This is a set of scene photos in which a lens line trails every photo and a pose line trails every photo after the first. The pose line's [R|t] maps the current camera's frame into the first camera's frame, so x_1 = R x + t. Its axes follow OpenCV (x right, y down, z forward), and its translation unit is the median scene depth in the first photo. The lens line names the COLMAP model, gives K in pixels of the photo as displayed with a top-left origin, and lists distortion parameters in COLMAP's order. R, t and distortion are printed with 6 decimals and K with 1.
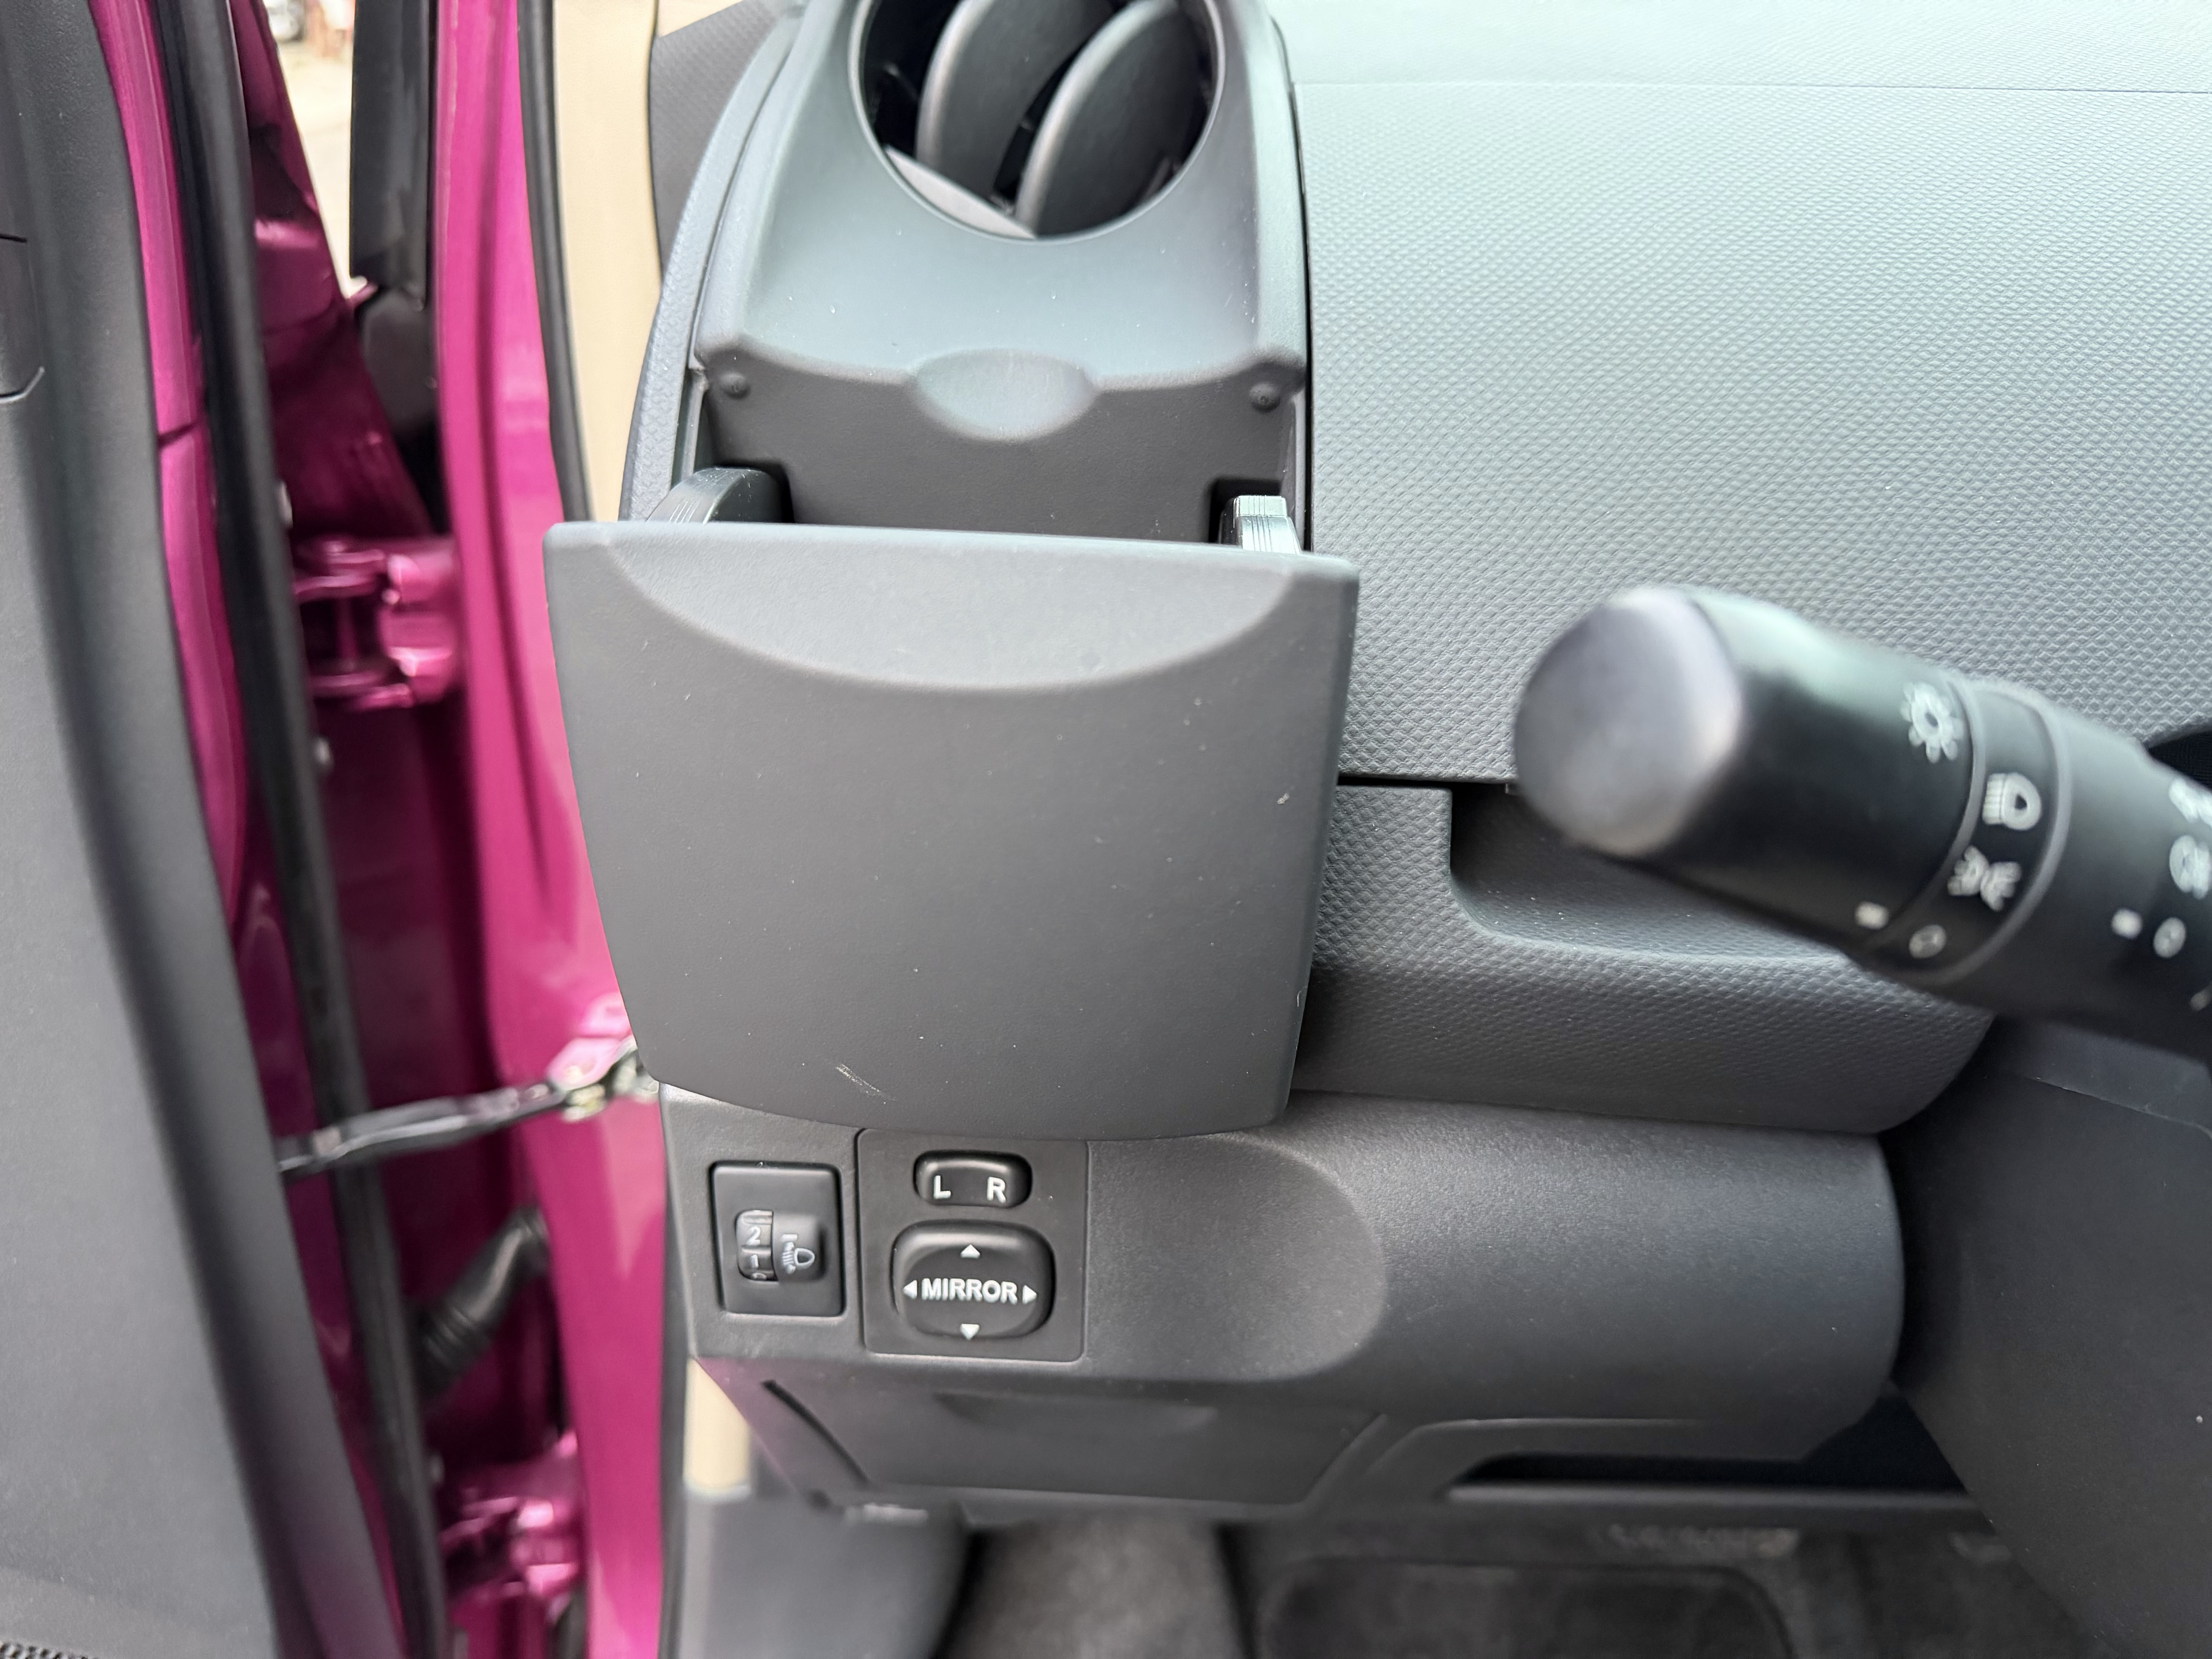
lens RADIAL K [[1526.6, 0, 1098.2], [0, 1526.6, 828.2], [0, 0, 1]] dist [-0.032852, 0.004091]
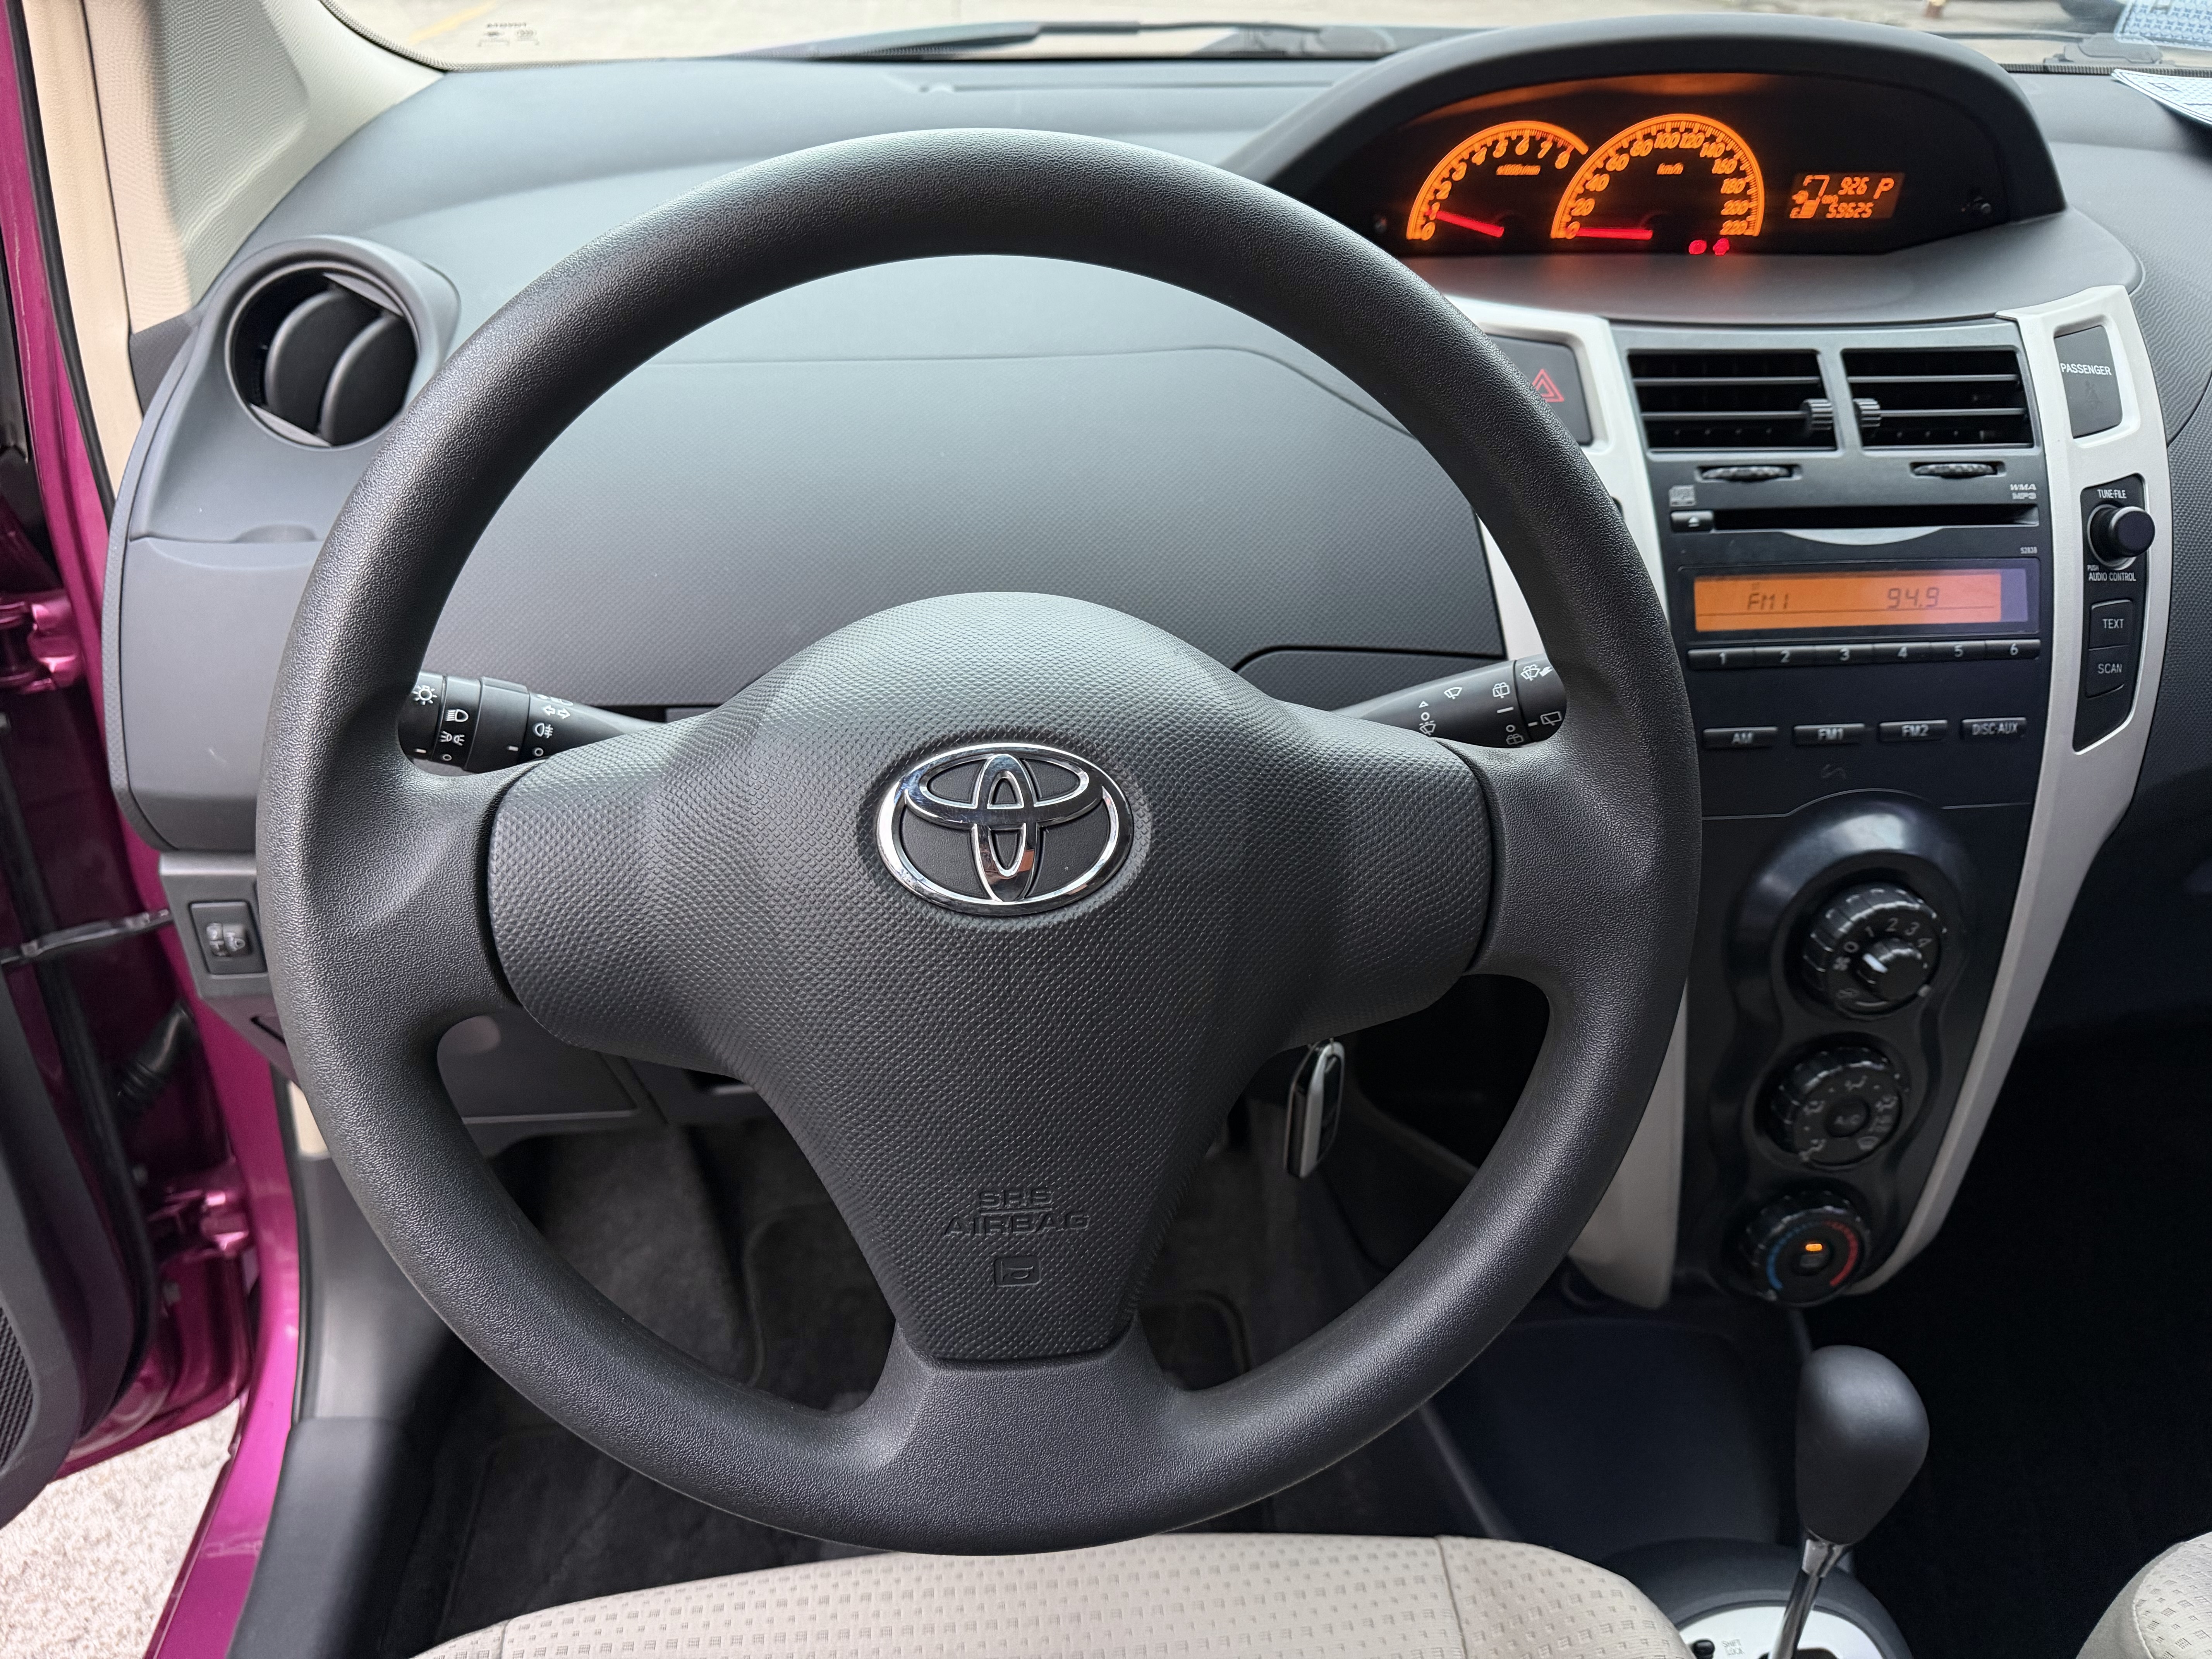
lens RADIAL K [[1526.6, 0, 1115.9], [0, 1526.6, 830.7], [0, 0, 1]] dist [-0.032852, 0.004091]
pose [[0.990615, -0.073072, 0.115513, 0.507550], [0.064493, 0.994994, 0.076335, 0.023031], [-0.120513, -0.068169, 0.990368, -0.802531]]
